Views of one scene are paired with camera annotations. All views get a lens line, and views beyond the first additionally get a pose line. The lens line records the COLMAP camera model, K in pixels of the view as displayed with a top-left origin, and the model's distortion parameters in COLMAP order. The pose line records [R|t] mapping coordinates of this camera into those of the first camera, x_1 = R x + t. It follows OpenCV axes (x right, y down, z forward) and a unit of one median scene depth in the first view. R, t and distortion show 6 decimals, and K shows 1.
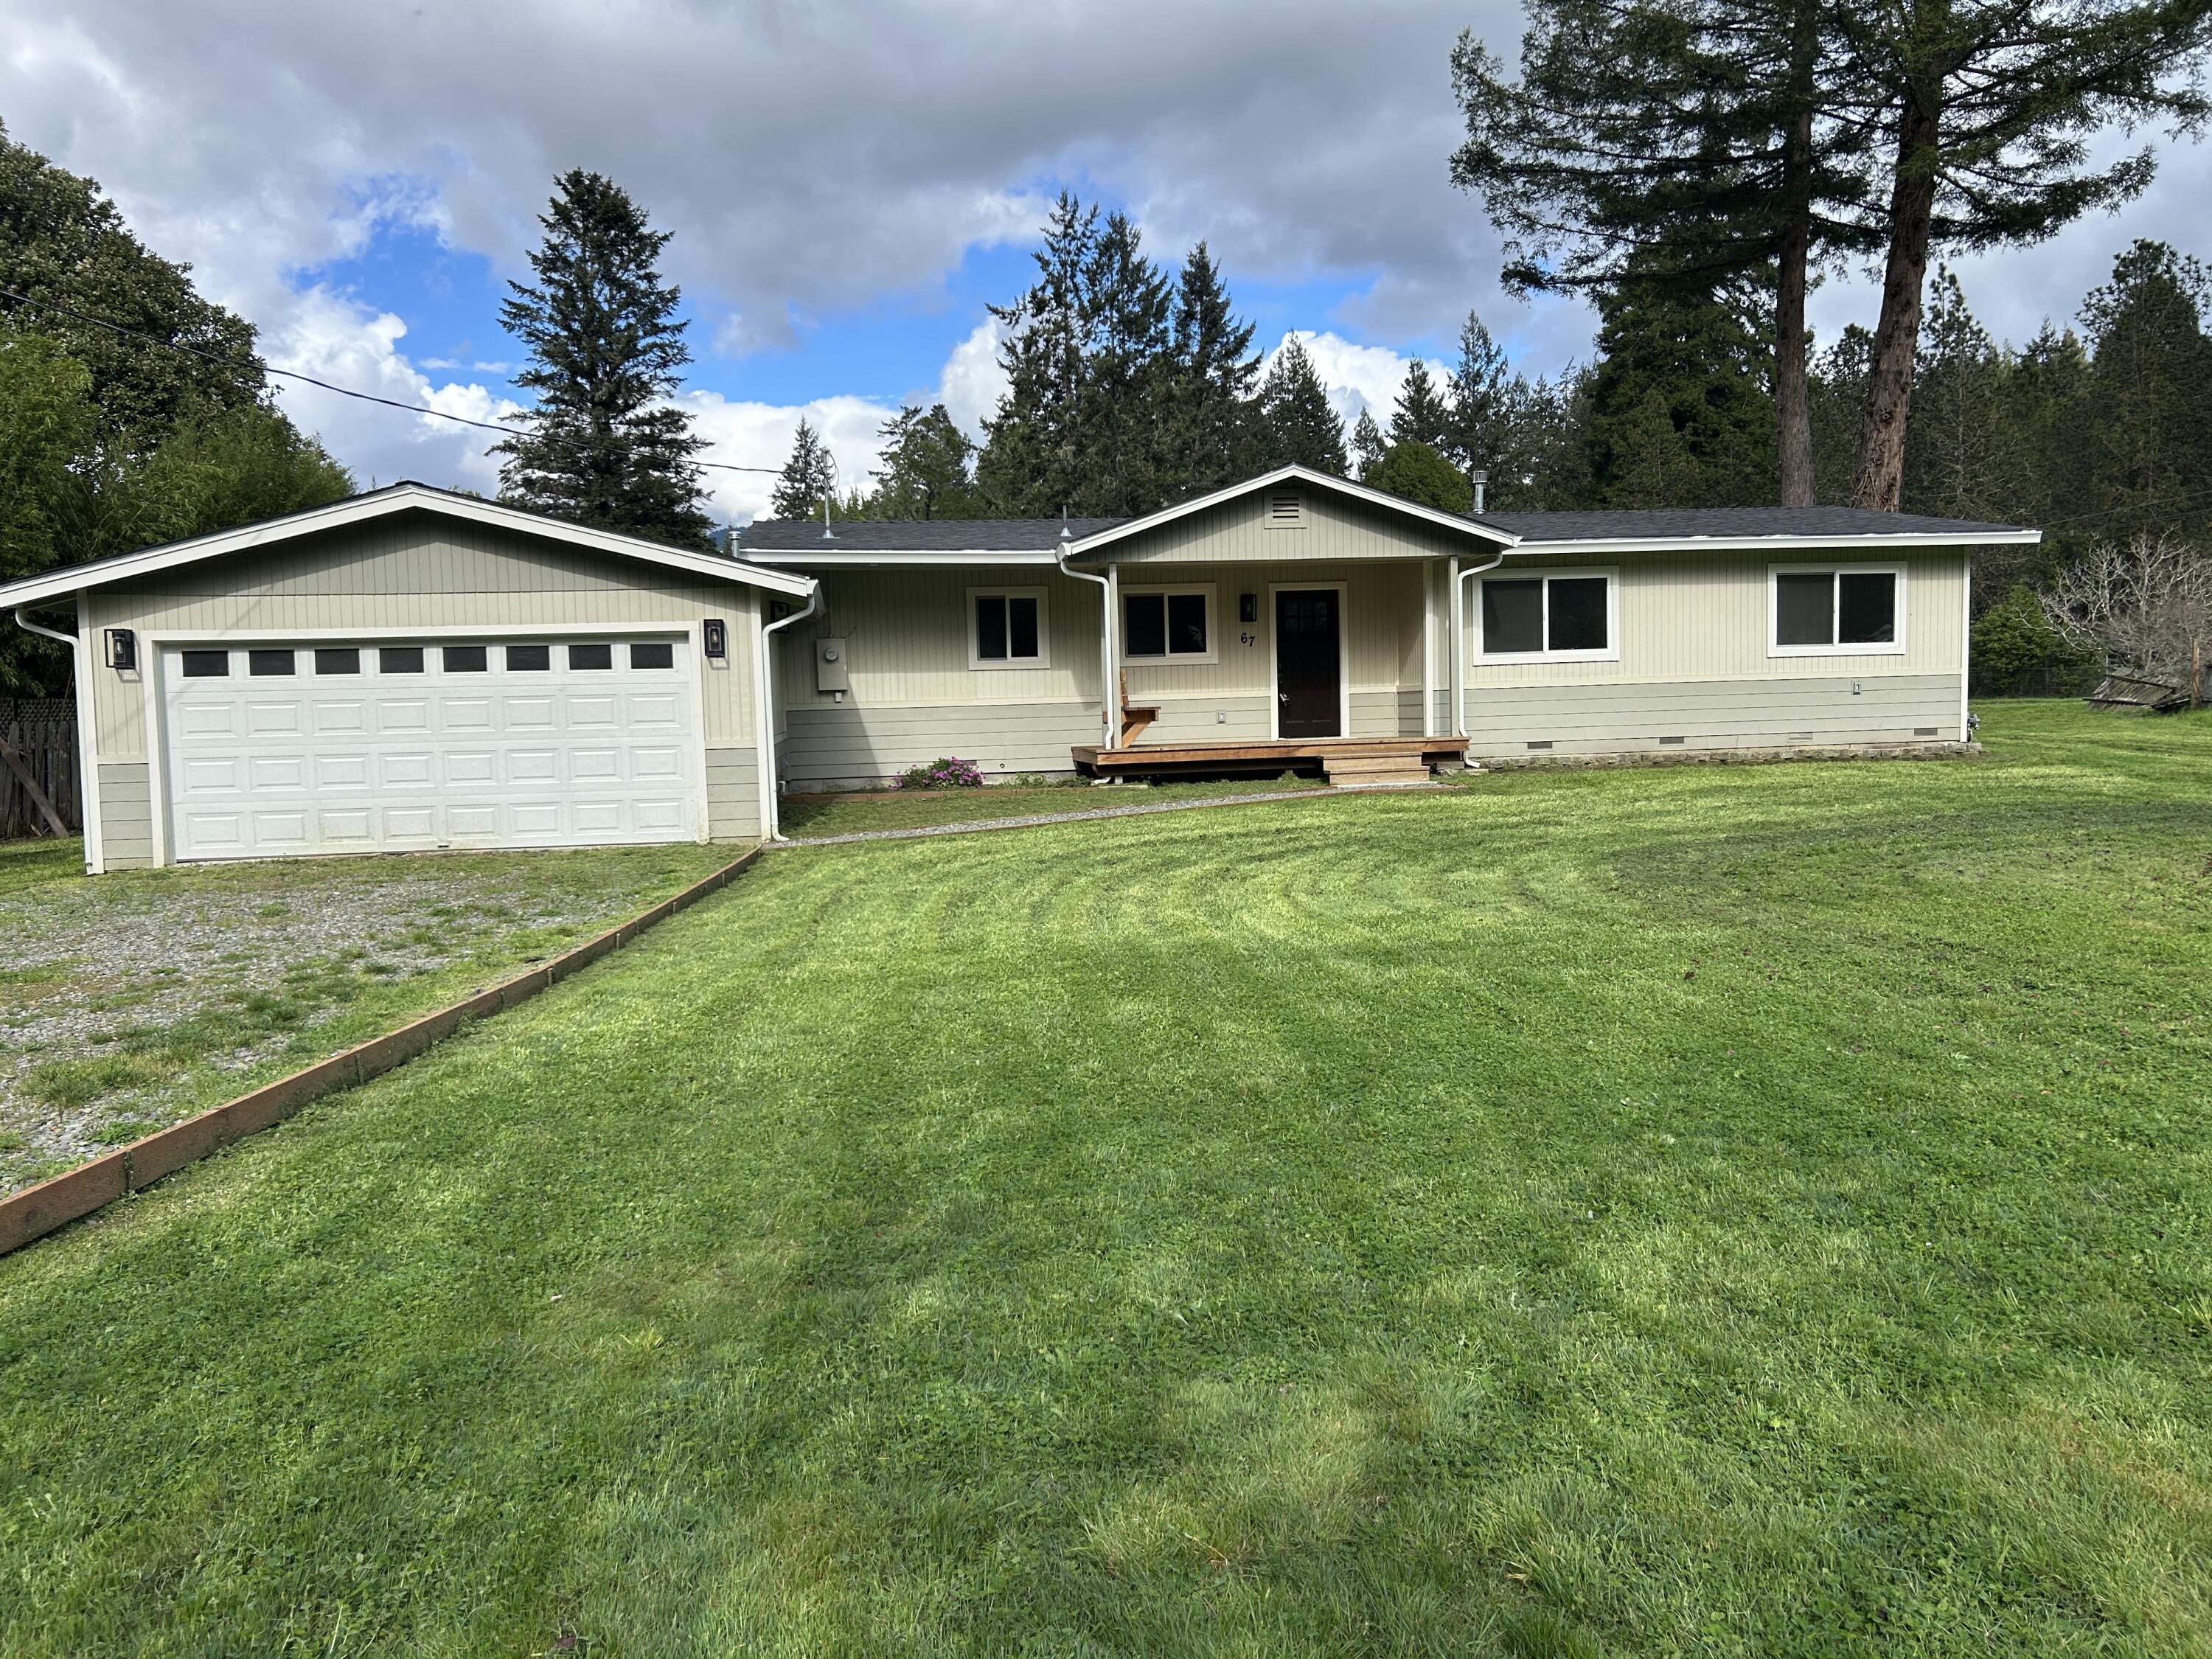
lens RADIAL K [[1669.1, 0, 1108.5], [0, 1669.1, 825.7], [0, 0, 1]] dist [0.052587, -0.055558]
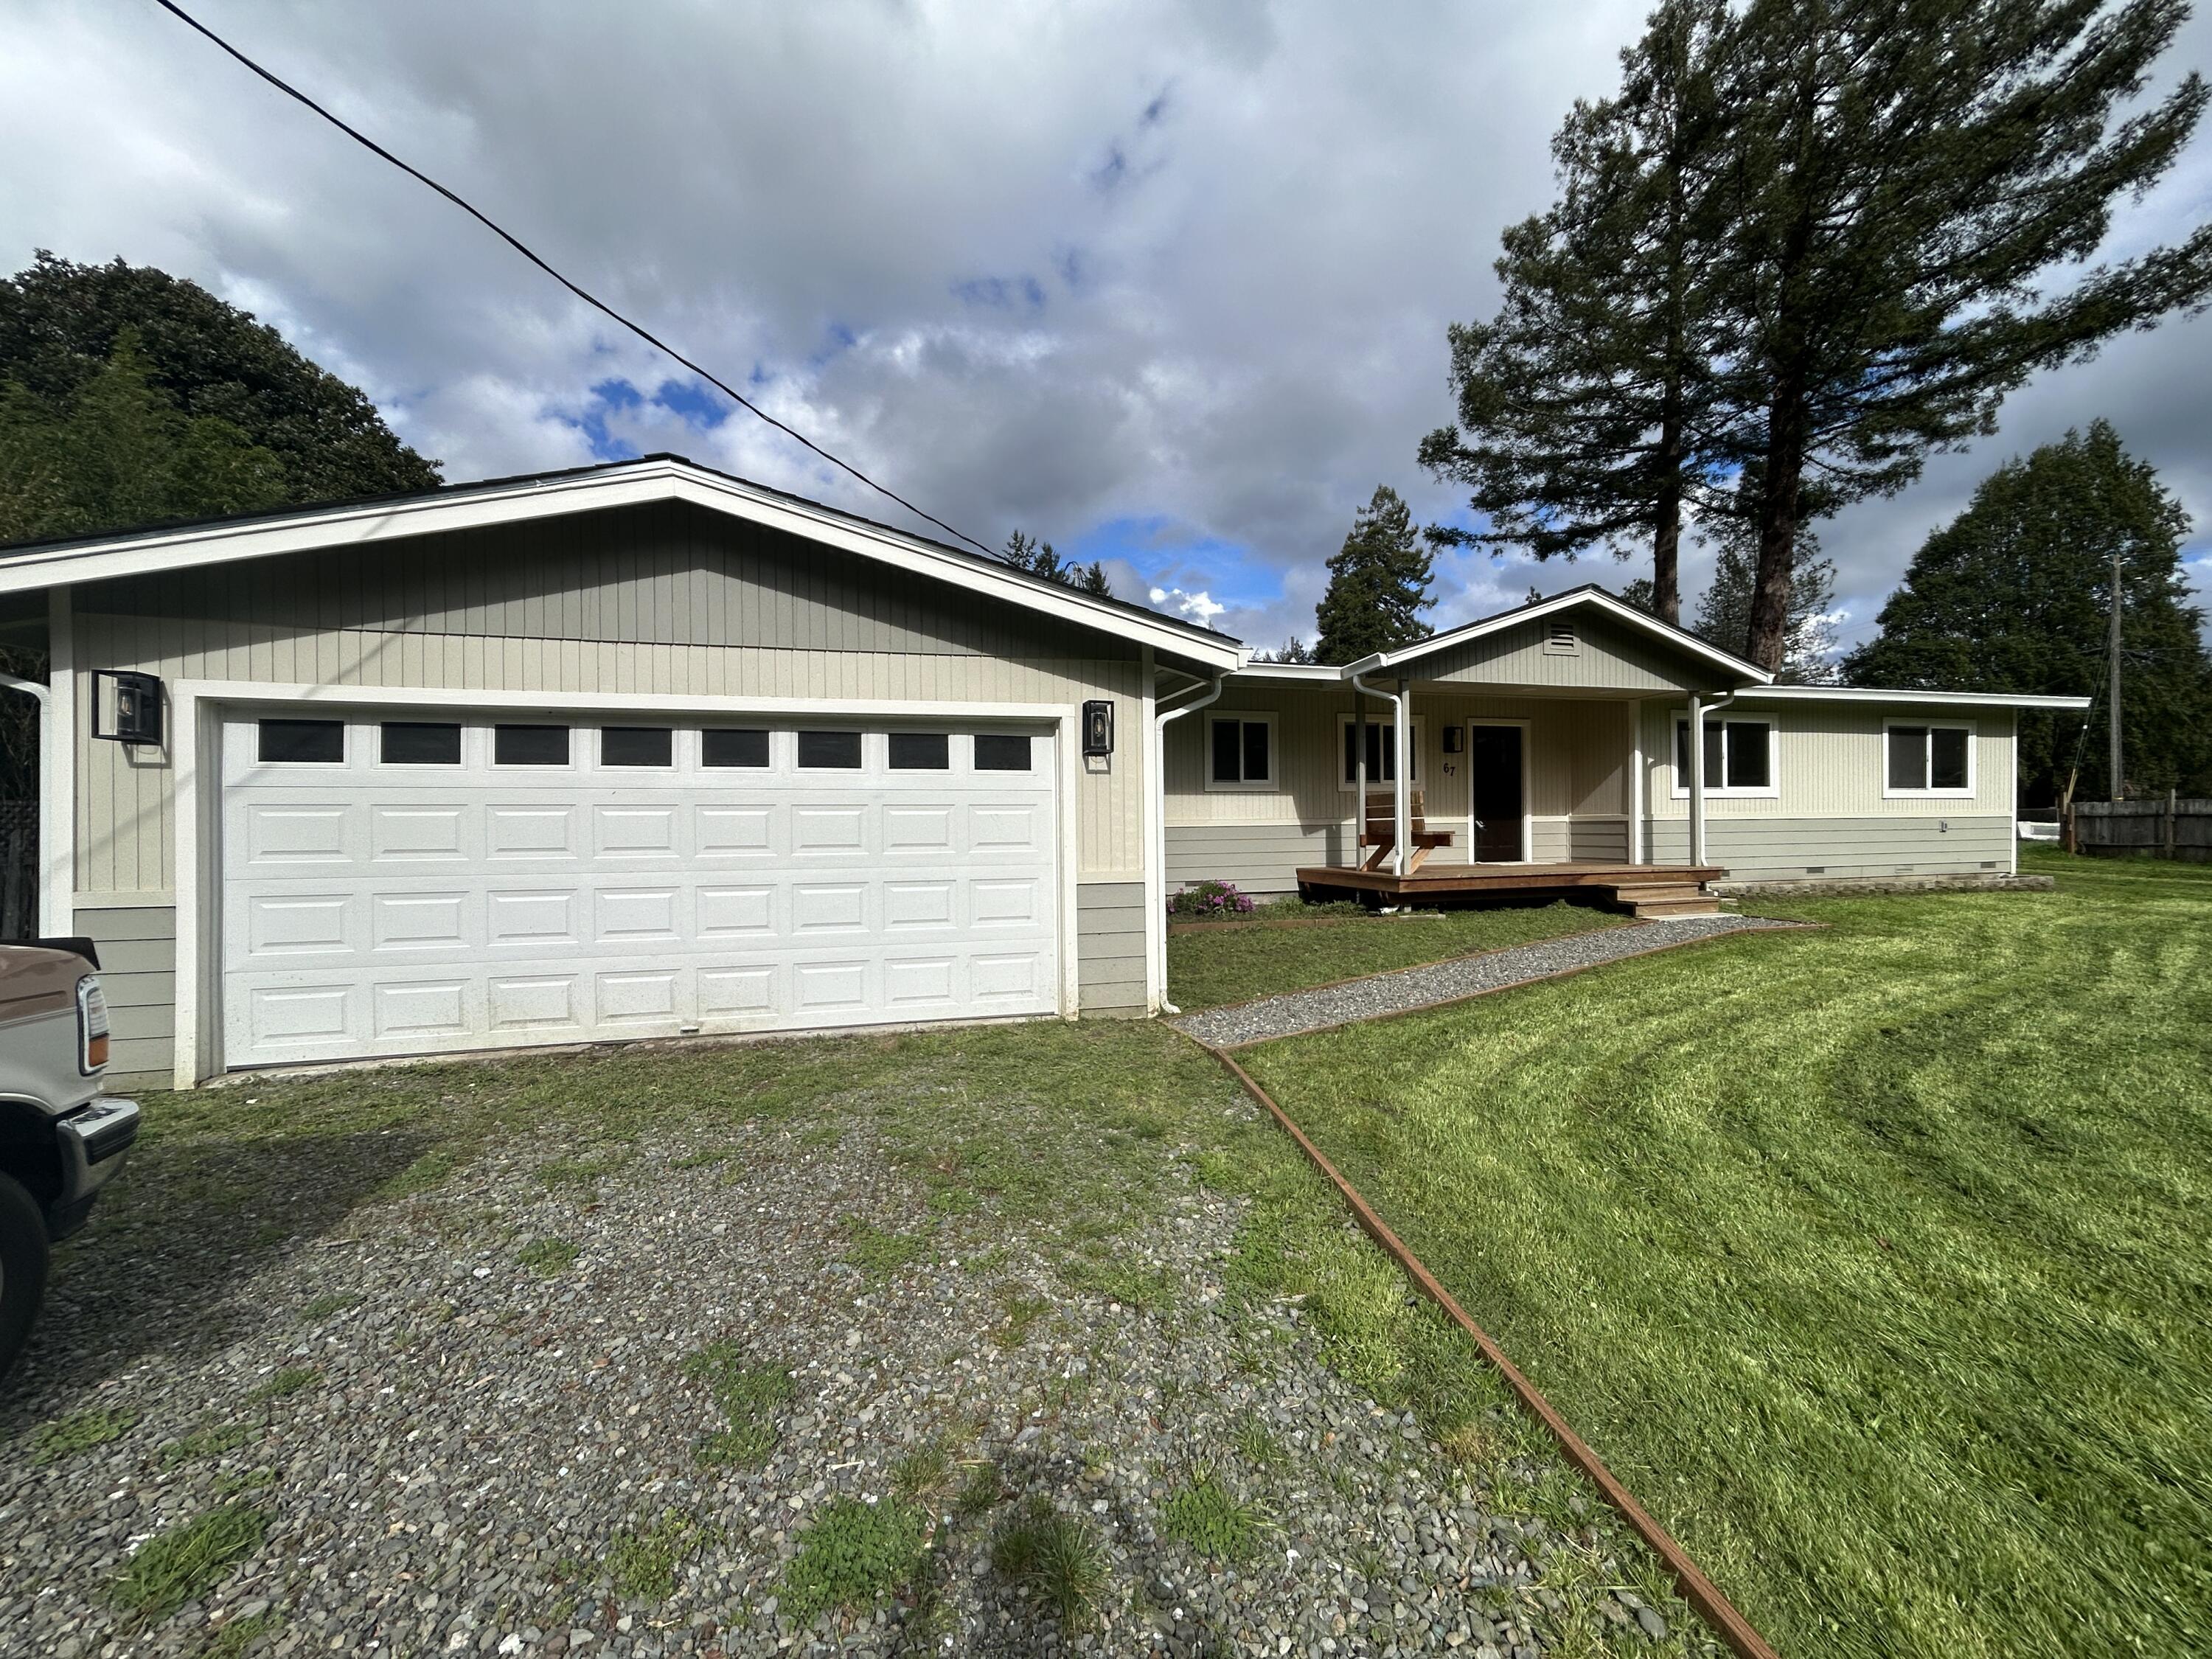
lens RADIAL K [[901.1, 0, 1107.4], [0, 901.1, 829.8], [0, 0, 1]] dist [-0.003781, 0.002766]
pose [[0.992167, 0.017565, 0.123676, -0.204222], [-0.008939, 0.997510, -0.069959, -0.031409], [-0.124597, 0.068305, 0.989854, 0.459559]]
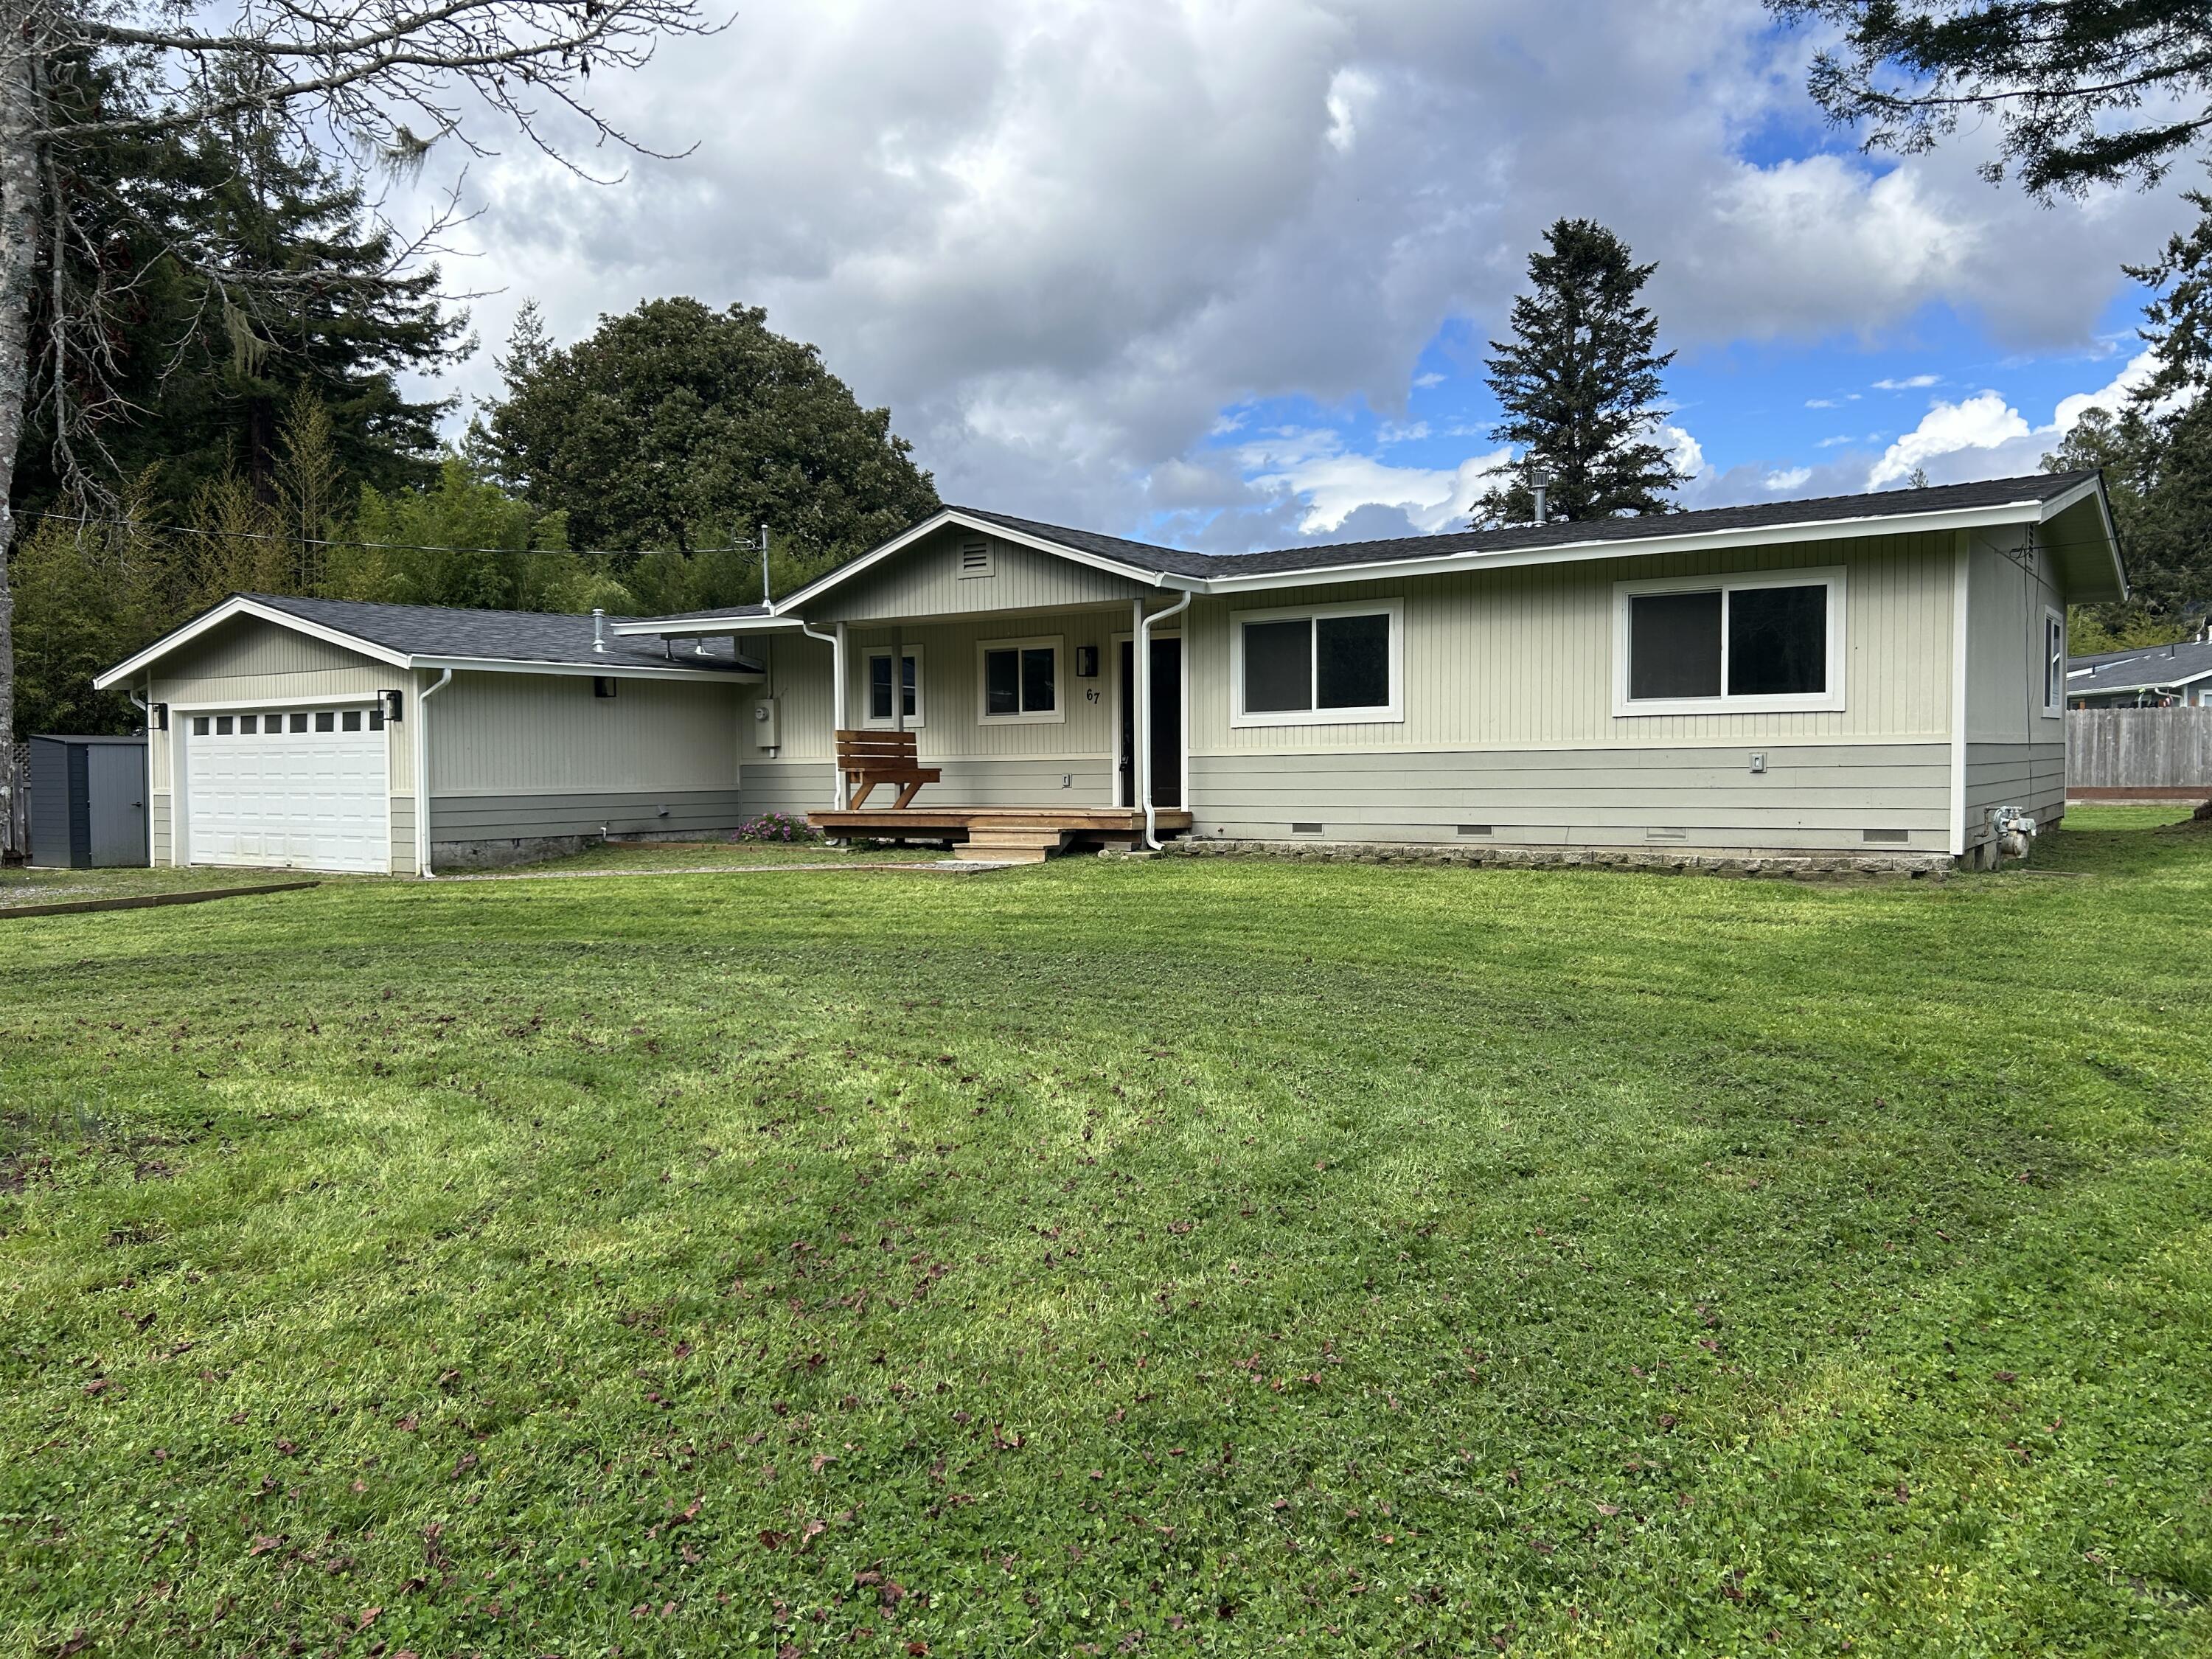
lens RADIAL K [[1669.1, 0, 1108.6], [0, 1669.1, 826.1], [0, 0, 1]] dist [0.052587, -0.055558]
pose [[0.726621, 0.045039, -0.685561, 0.713486], [-0.060814, 0.998148, 0.001118, -0.042939], [0.684342, 0.040880, 0.728015, 0.350834]]
